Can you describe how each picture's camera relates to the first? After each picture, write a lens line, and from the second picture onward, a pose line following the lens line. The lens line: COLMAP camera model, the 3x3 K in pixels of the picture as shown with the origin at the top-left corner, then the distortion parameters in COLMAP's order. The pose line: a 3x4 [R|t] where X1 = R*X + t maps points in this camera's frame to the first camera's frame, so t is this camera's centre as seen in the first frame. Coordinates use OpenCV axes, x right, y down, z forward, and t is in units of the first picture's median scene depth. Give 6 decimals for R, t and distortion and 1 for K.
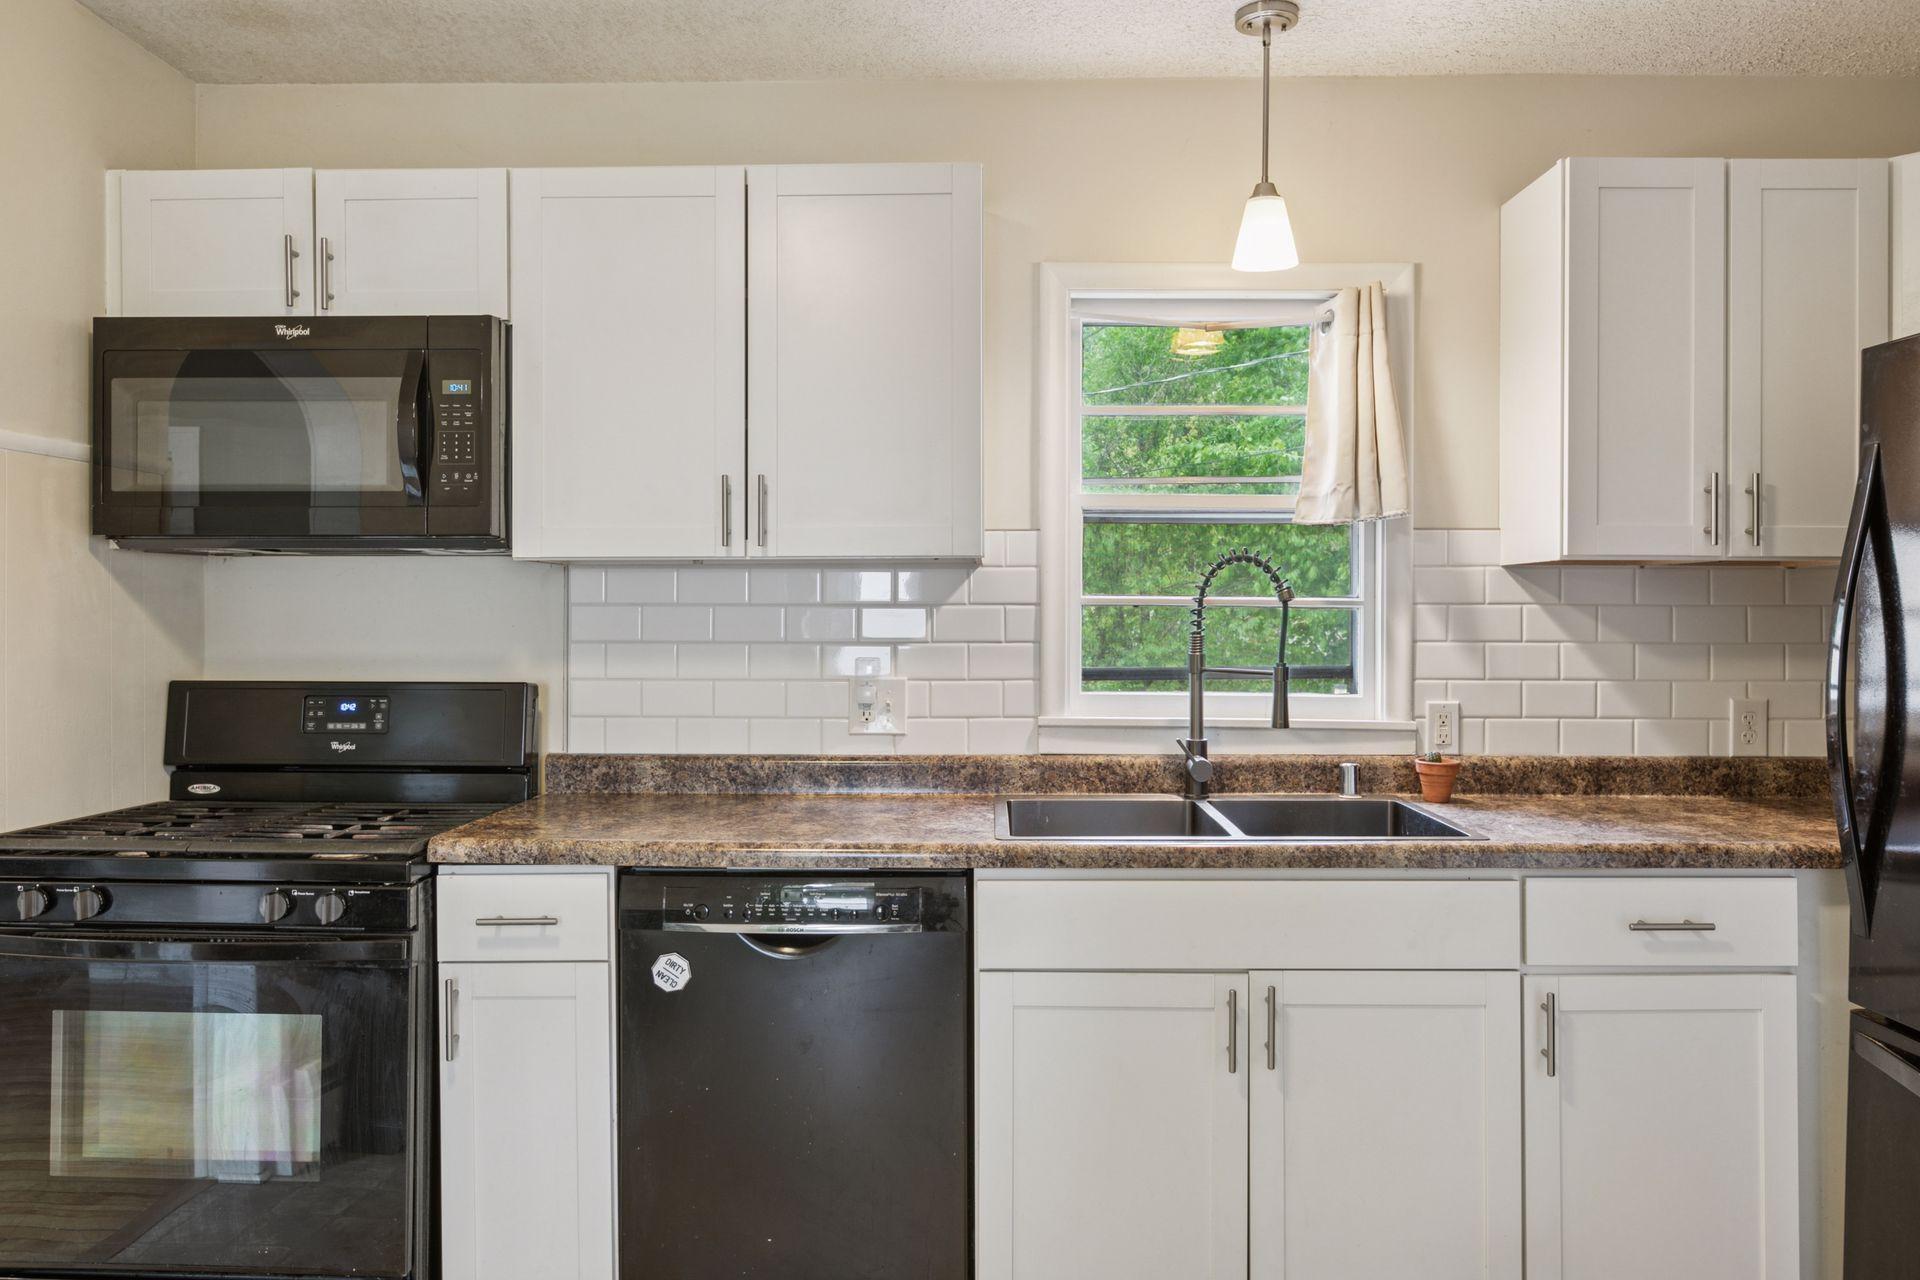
lens RADIAL K [[1327.6, 0, 949.2], [0, 1327.6, 629.2], [0, 0, 1]] dist [0.006224, -0.000607]
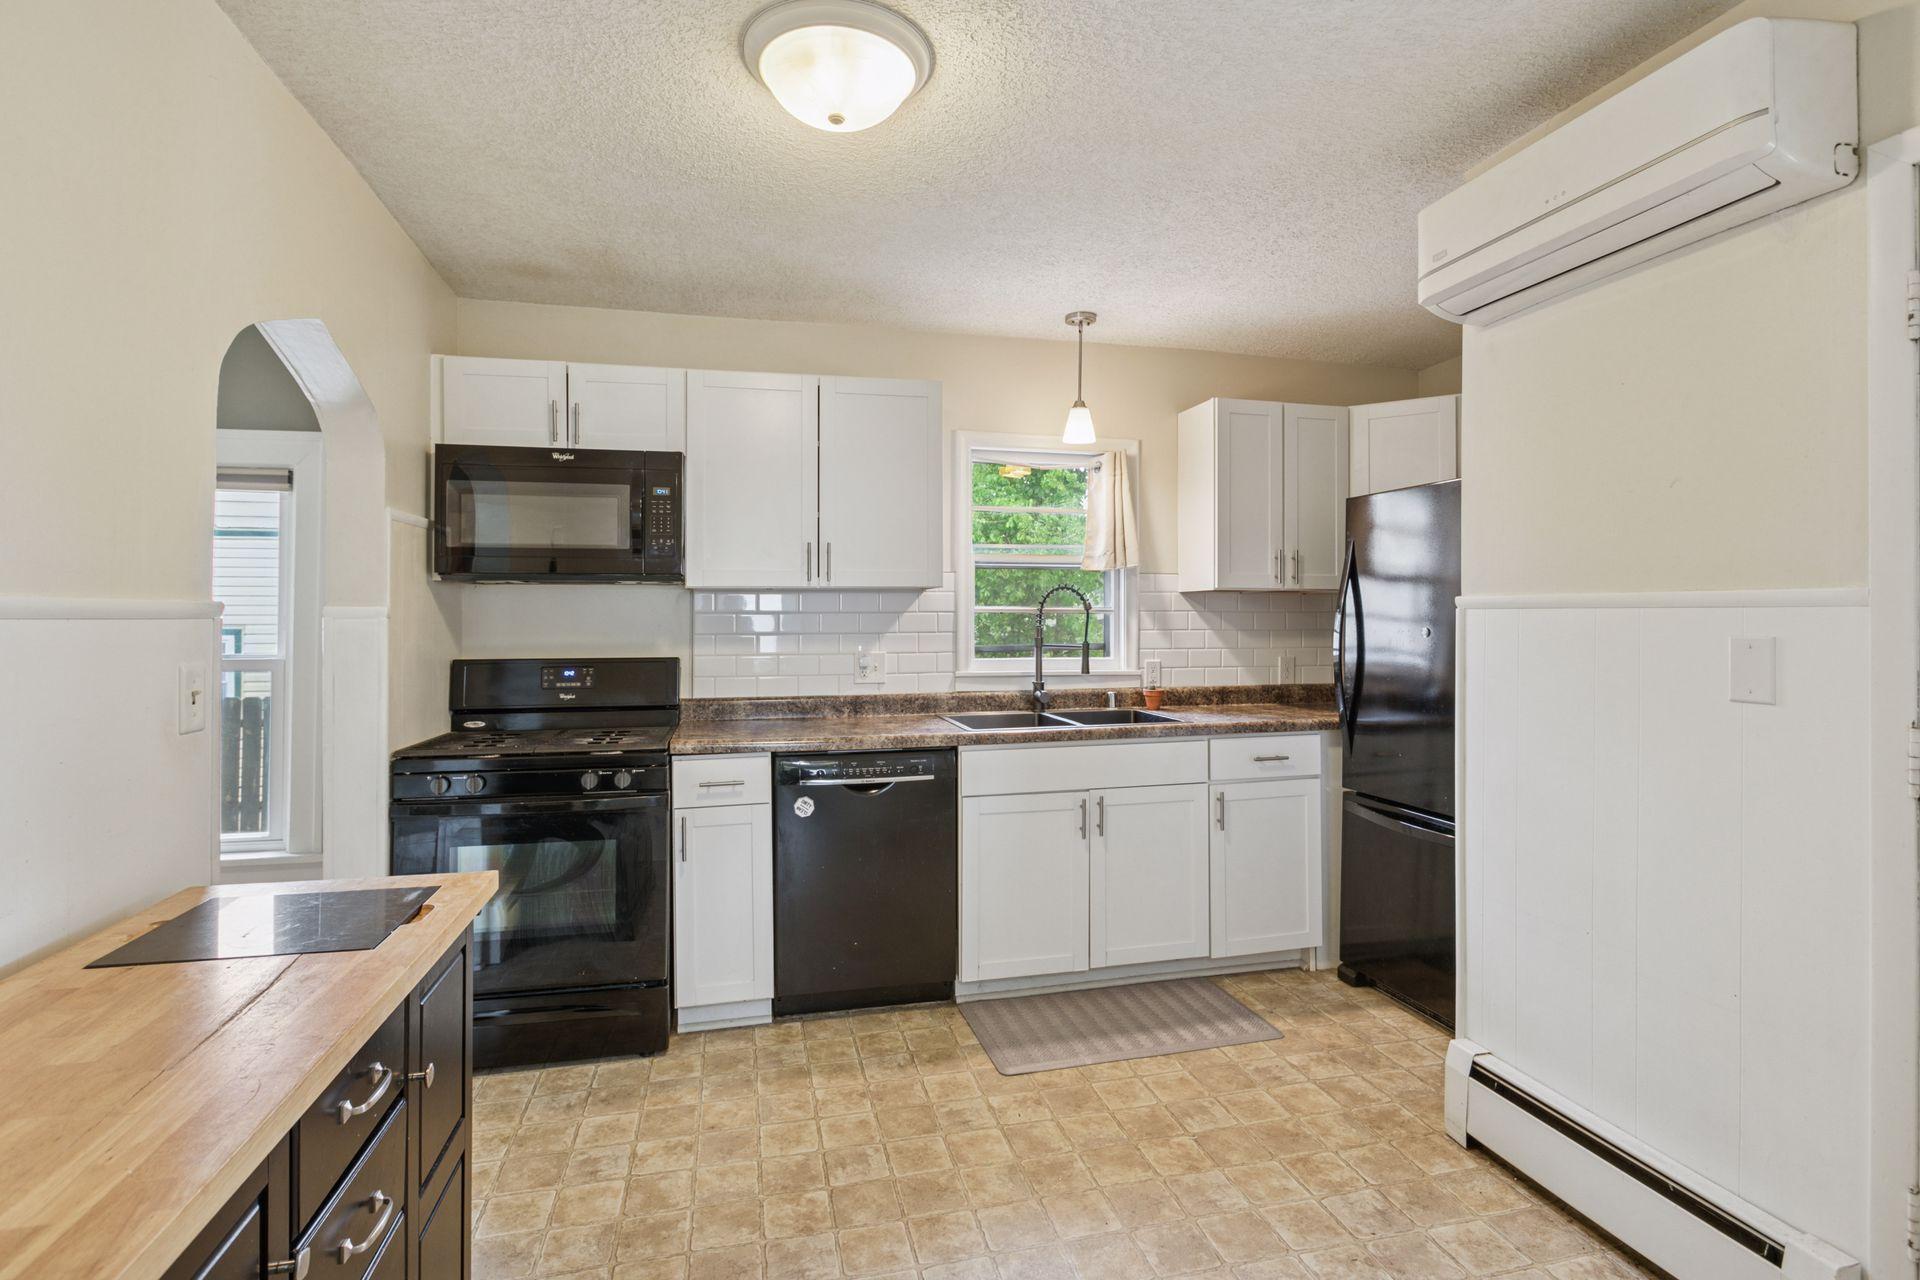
lens RADIAL K [[903.4, 0, 952.0], [0, 903.4, 630.8], [0, 0, 1]] dist [-0.006565, -0.000804]
pose [[0.968658, -0.007702, 0.248278, -0.284631], [0.007065, 0.999969, 0.003456, 0.003623], [-0.248297, -0.001594, 0.968683, -0.262902]]
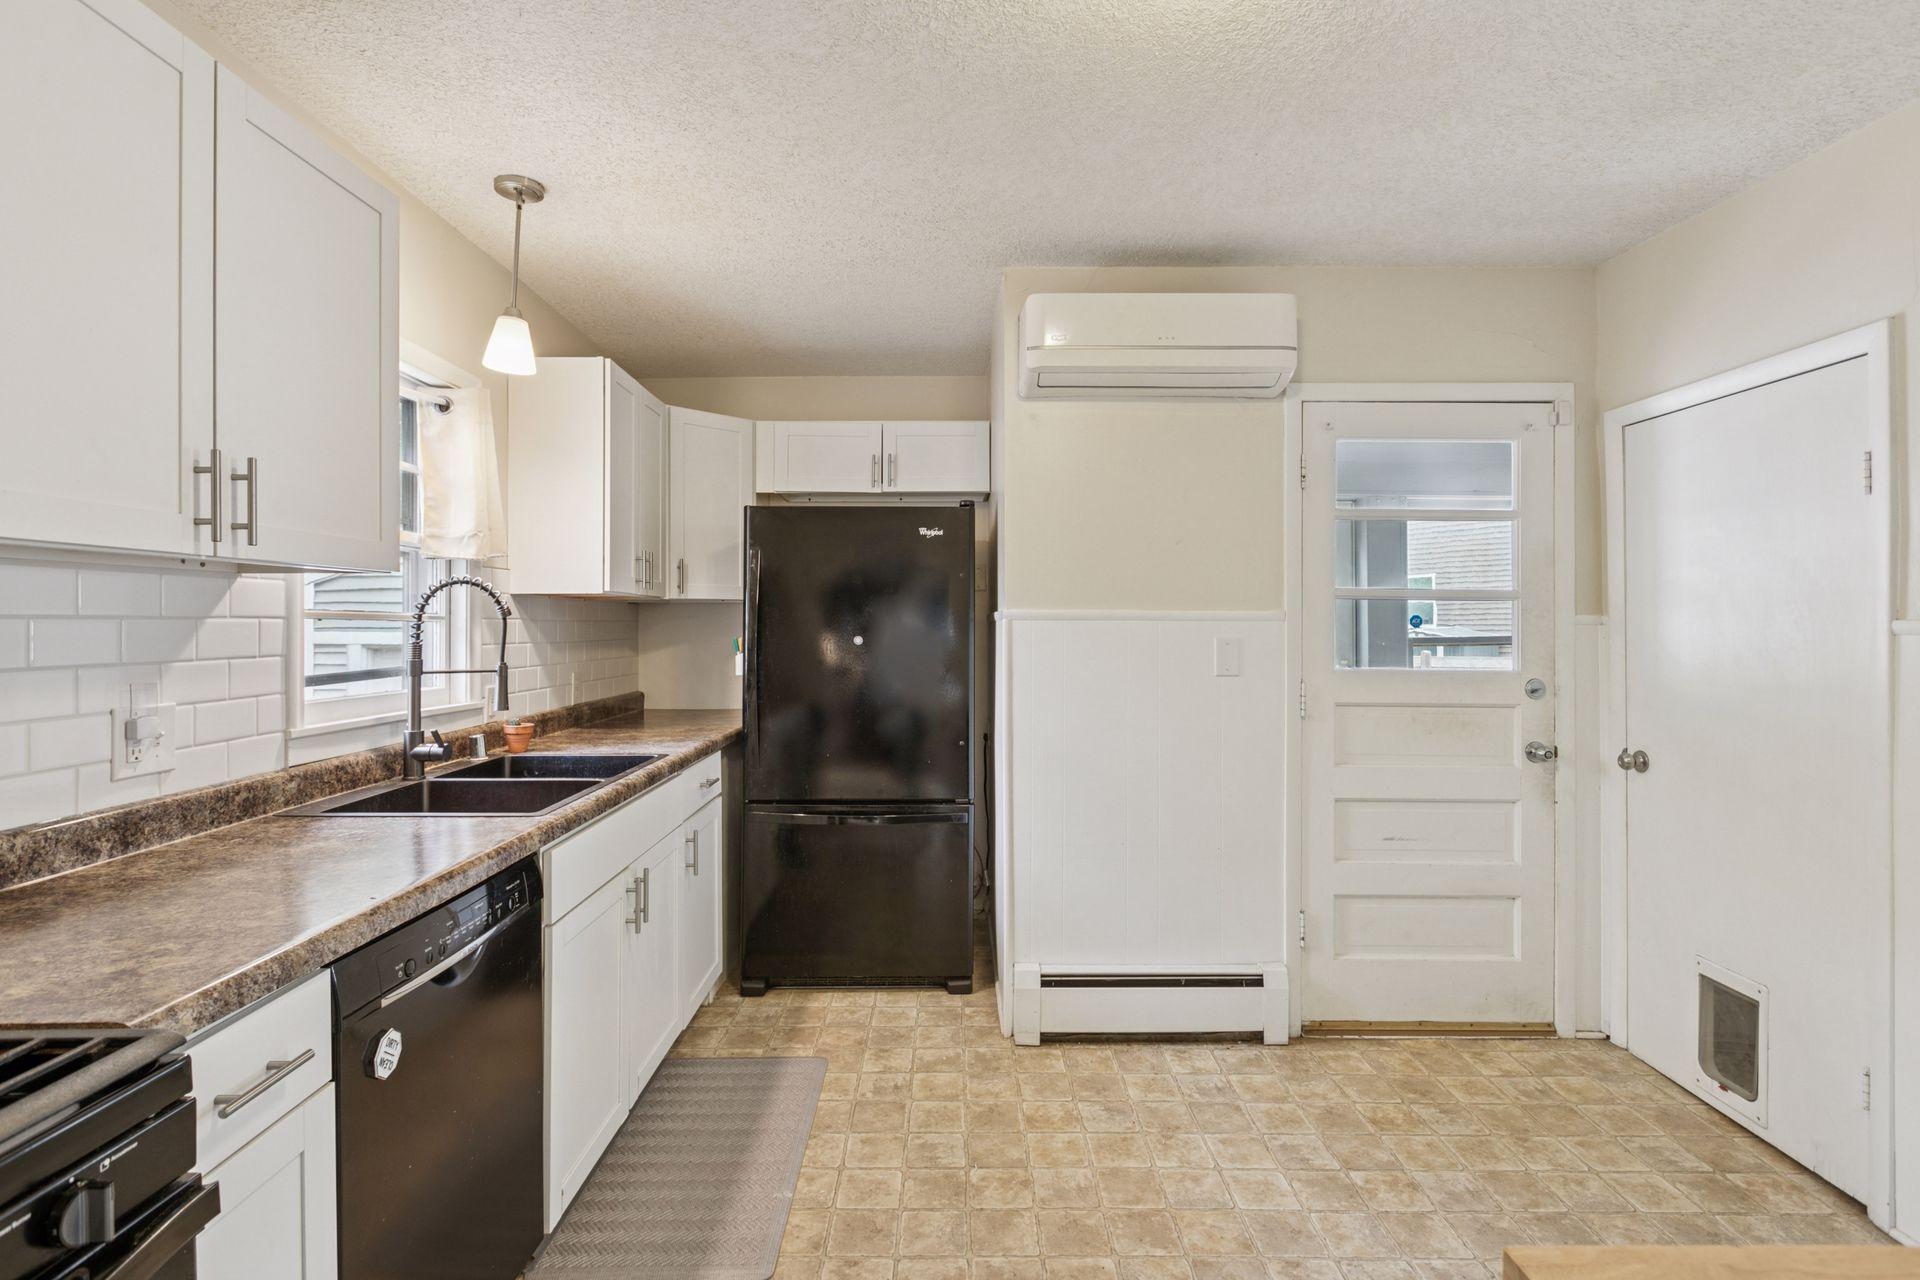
lens RADIAL K [[903.4, 0, 939.3], [0, 903.4, 629.1], [0, 0, 1]] dist [-0.006565, -0.000804]
pose [[-0.006552, -0.008878, 0.999939, -0.689735], [0.012536, 0.999881, 0.008960, -0.011346], [-0.999900, 0.012594, -0.006440, 0.572847]]
